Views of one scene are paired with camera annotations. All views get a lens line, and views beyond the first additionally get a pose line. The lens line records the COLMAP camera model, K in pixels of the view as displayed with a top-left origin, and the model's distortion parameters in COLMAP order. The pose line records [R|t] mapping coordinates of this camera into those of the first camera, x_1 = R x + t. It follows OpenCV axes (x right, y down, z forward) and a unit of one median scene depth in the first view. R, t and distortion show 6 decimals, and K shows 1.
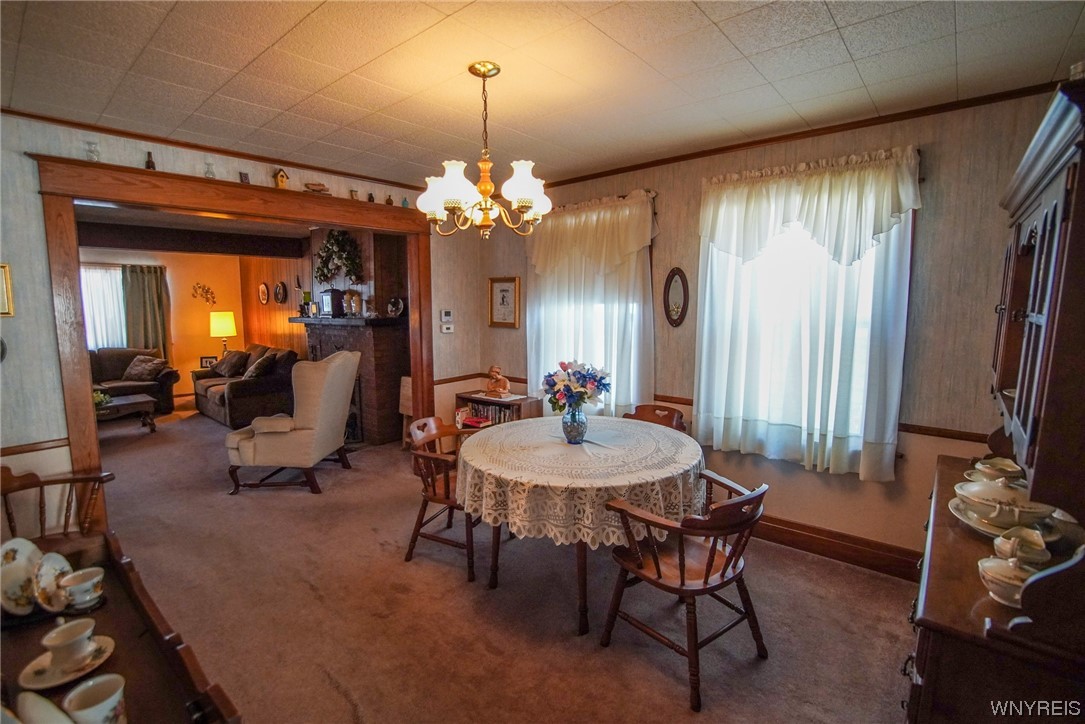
lens RADIAL K [[490.0, 0, 542.0], [0, 490.0, 366.6], [0, 0, 1]] dist [-0.045788, 0.000194]
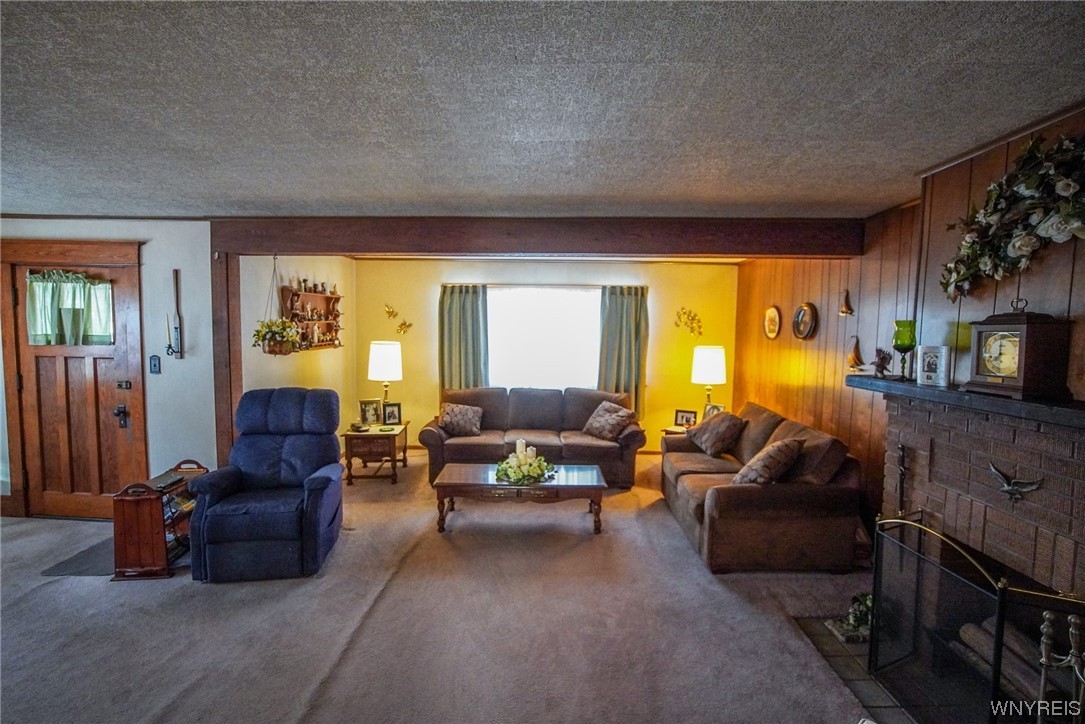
lens RADIAL K [[483.1, 0, 542.5], [0, 483.1, 362.0], [0, 0, 1]] dist [-0.027116, 0.001048]
pose [[0.621212, 0.061313, -0.781240, -0.308087], [-0.110619, 0.993813, -0.009964, -0.068365], [0.775796, 0.092610, 0.624151, 0.429488]]
